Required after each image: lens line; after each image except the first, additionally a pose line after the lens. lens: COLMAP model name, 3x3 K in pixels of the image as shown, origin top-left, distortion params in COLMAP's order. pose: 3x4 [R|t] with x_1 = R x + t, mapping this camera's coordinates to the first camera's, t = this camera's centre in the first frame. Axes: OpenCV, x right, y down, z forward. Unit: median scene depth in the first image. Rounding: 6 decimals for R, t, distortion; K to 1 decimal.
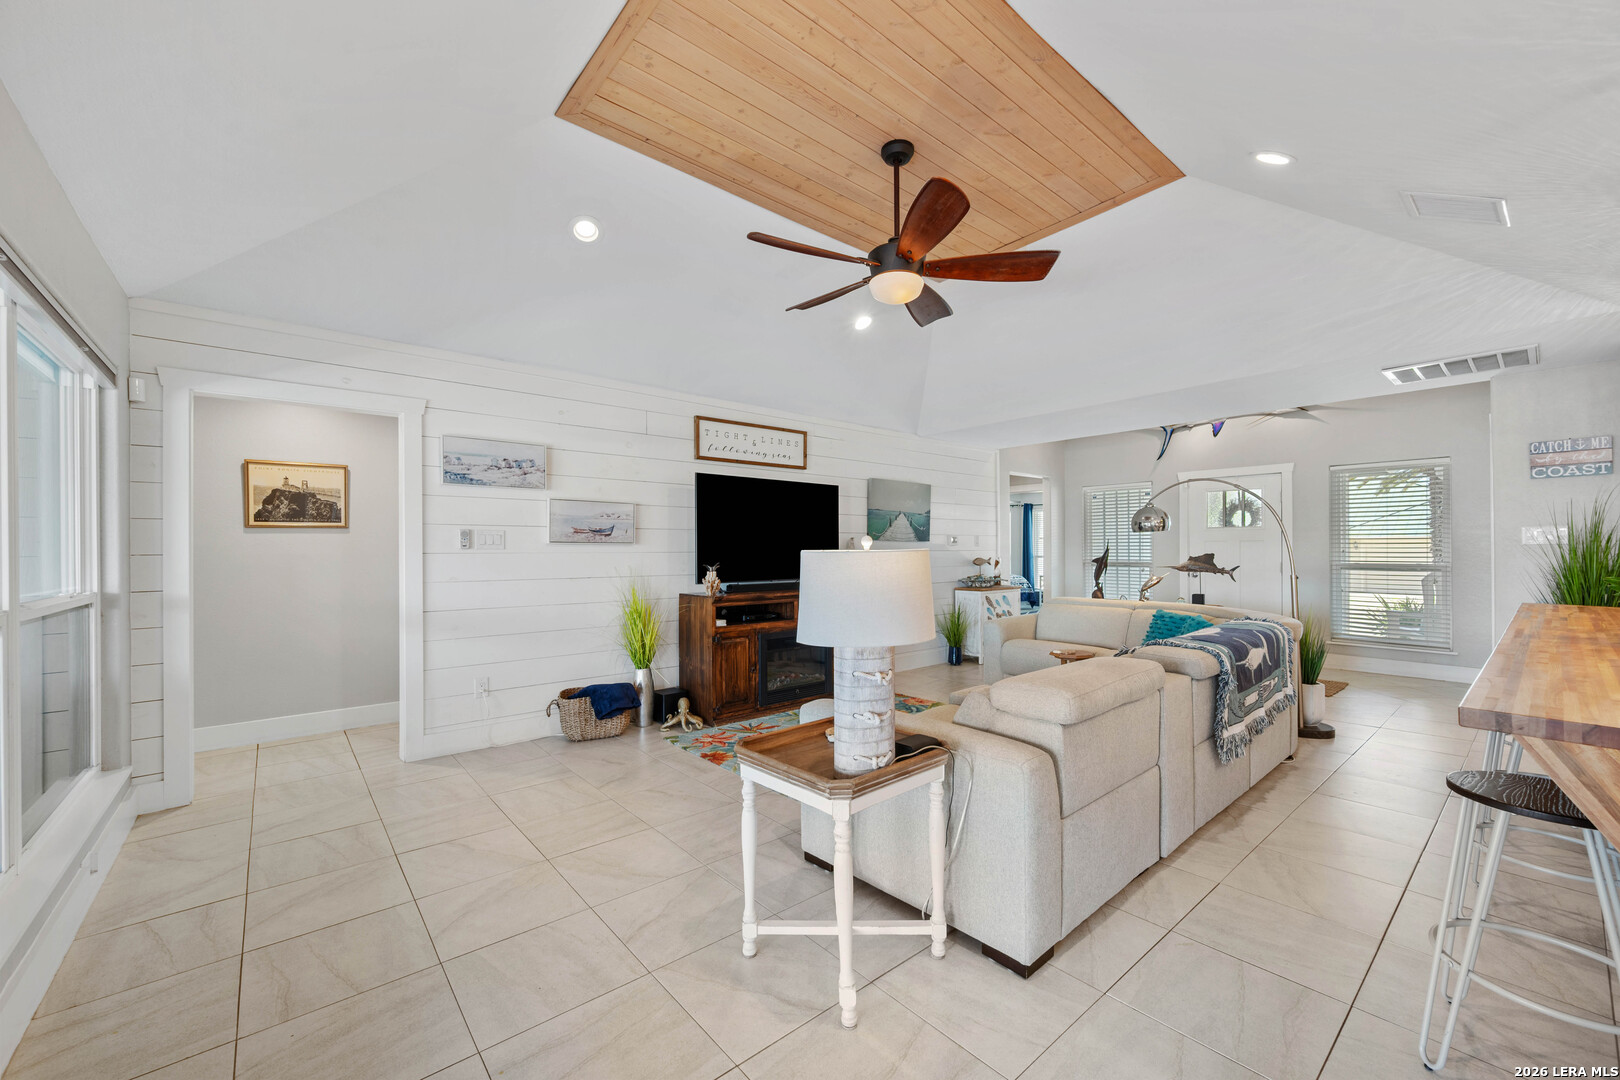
lens RADIAL K [[640.1, 0, 817.6], [0, 640.1, 547.5], [0, 0, 1]] dist [-0.000397, 0.000081]
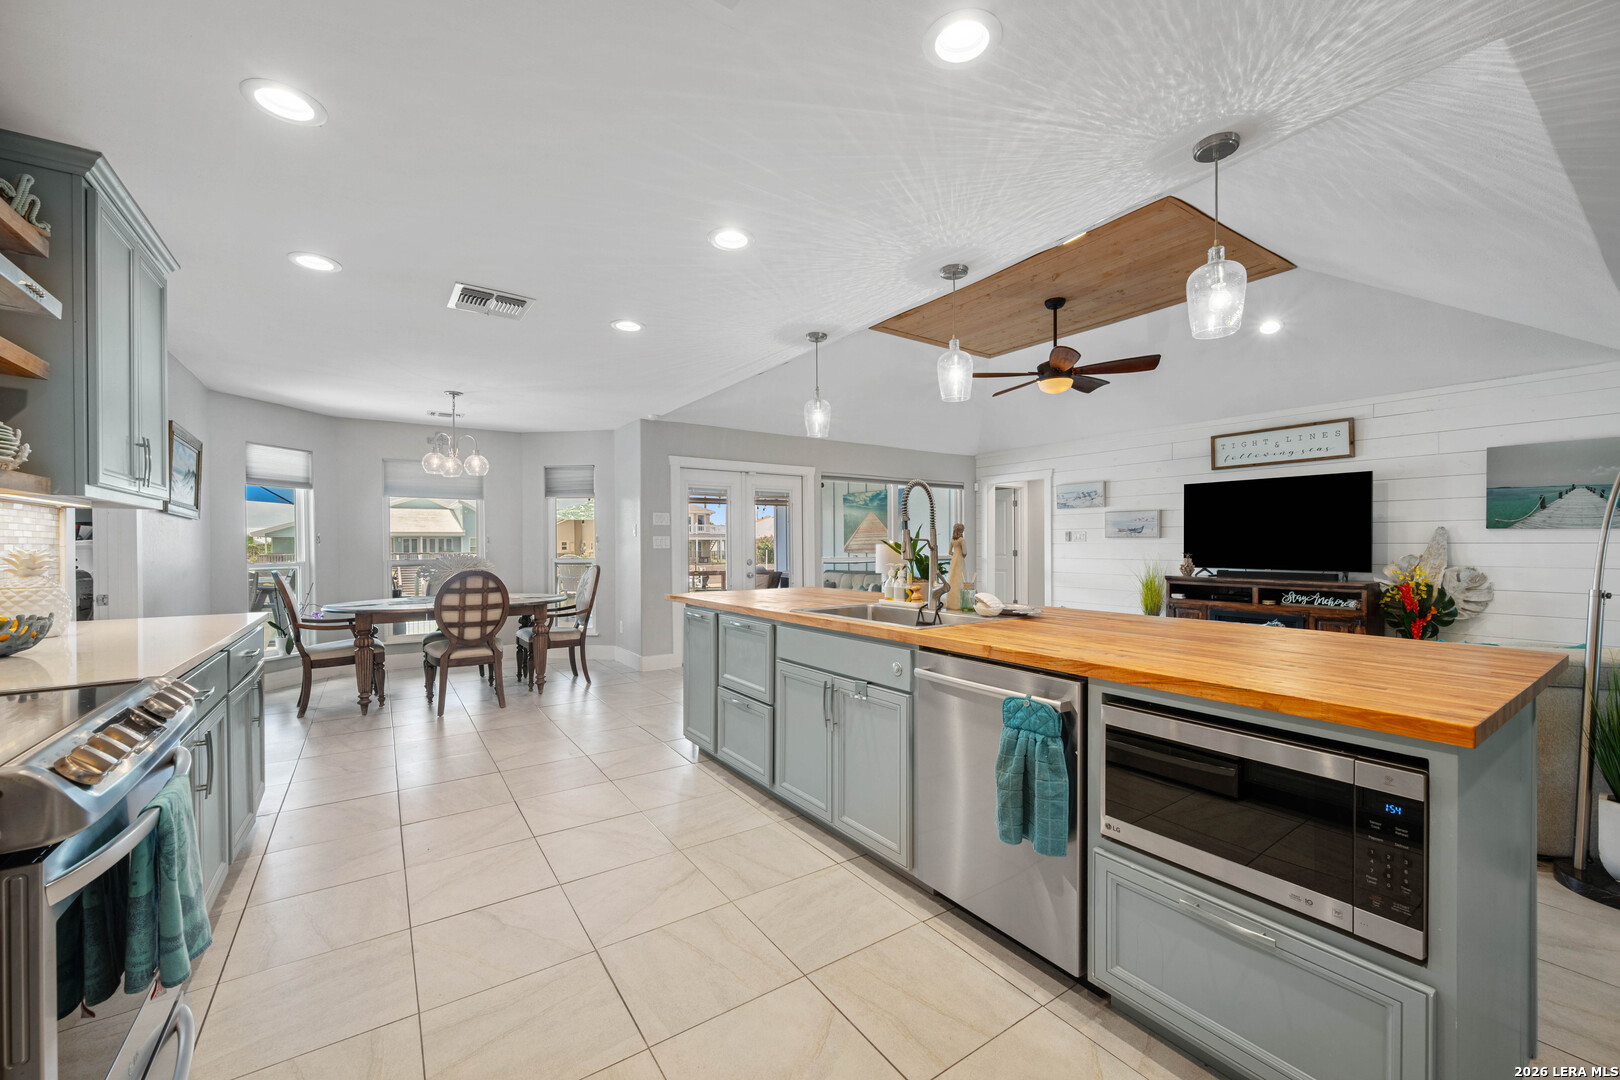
lens RADIAL K [[640.1, 0, 817.6], [0, 640.1, 547.5], [0, 0, 1]] dist [-0.000397, 0.000081]
pose [[-0.100914, 0.009994, -0.994845, 1.278687], [0.007370, 0.999930, 0.009297, -0.002888], [0.994868, -0.006394, -0.100980, 0.385654]]
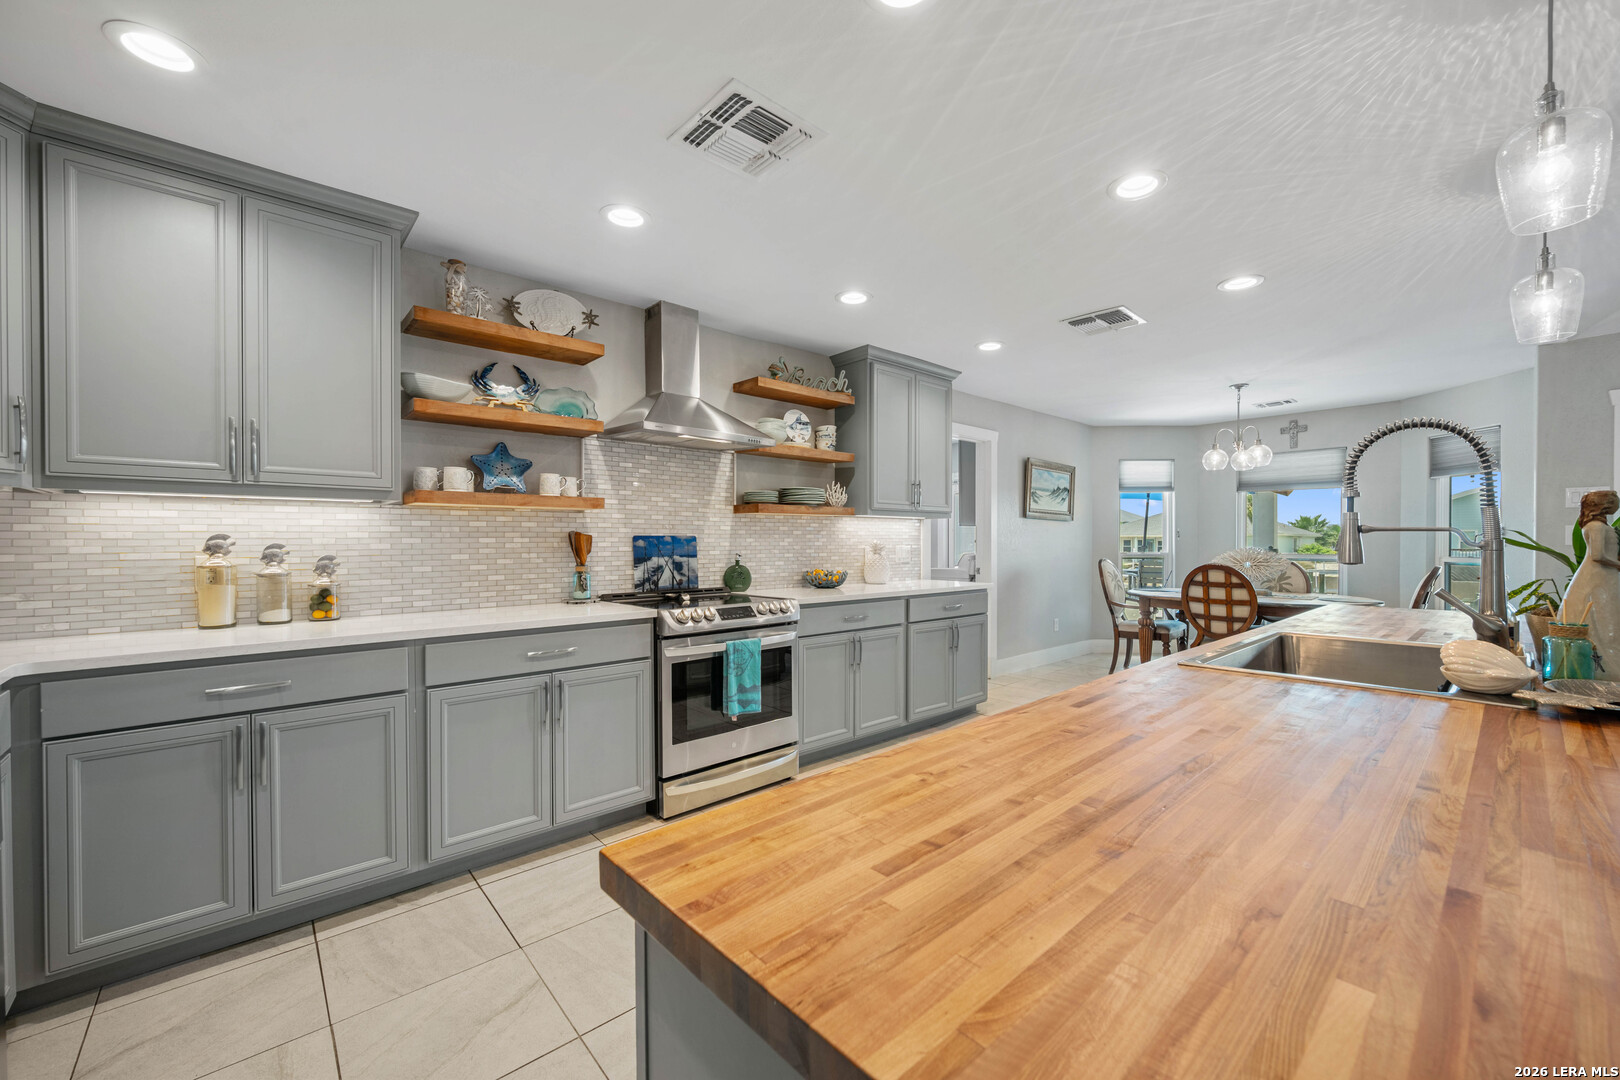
lens RADIAL K [[640.1, 0, 817.6], [0, 640.1, 547.5], [0, 0, 1]] dist [-0.000397, 0.000081]
pose [[-0.999545, 0.004797, -0.029780, 0.985741], [0.004567, 0.999959, 0.007768, 0.001413], [0.029816, 0.007629, -0.999526, 0.735955]]
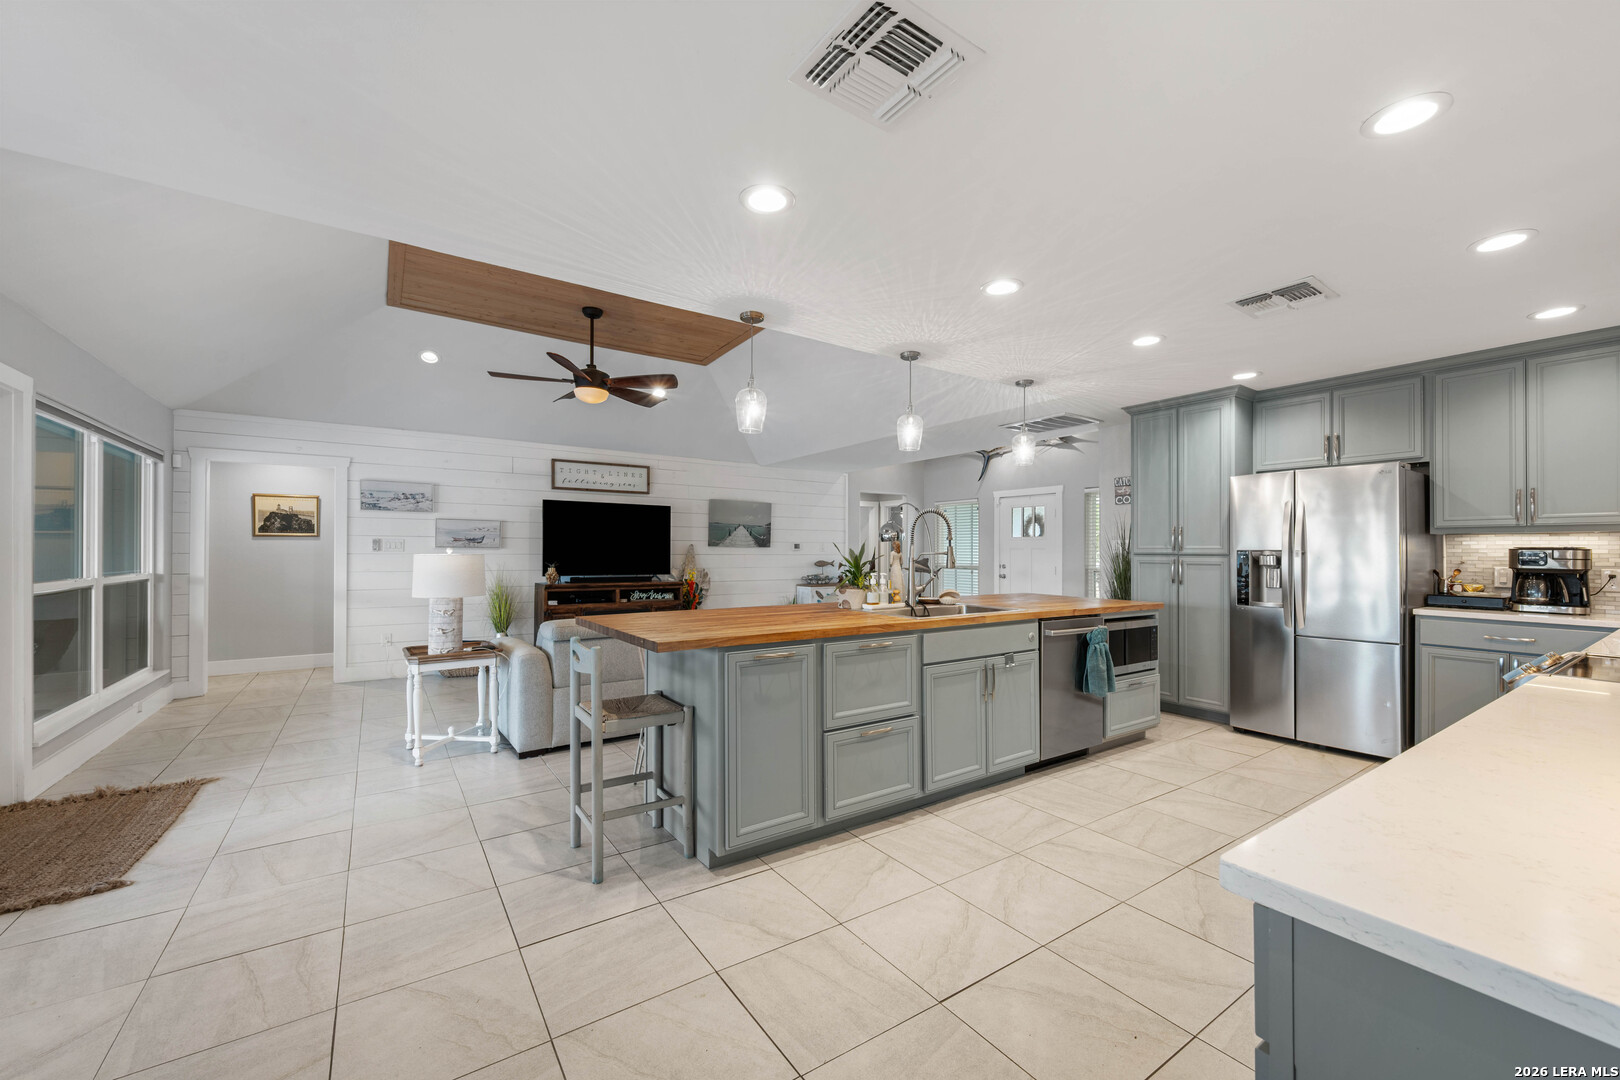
lens RADIAL K [[640.1, 0, 817.6], [0, 640.1, 547.5], [0, 0, 1]] dist [-0.000397, 0.000081]
pose [[0.994578, 0.006776, -0.103768, 0.607723], [-0.007234, 0.999966, -0.004043, -0.006939], [0.103737, 0.004772, 0.994593, -0.397341]]
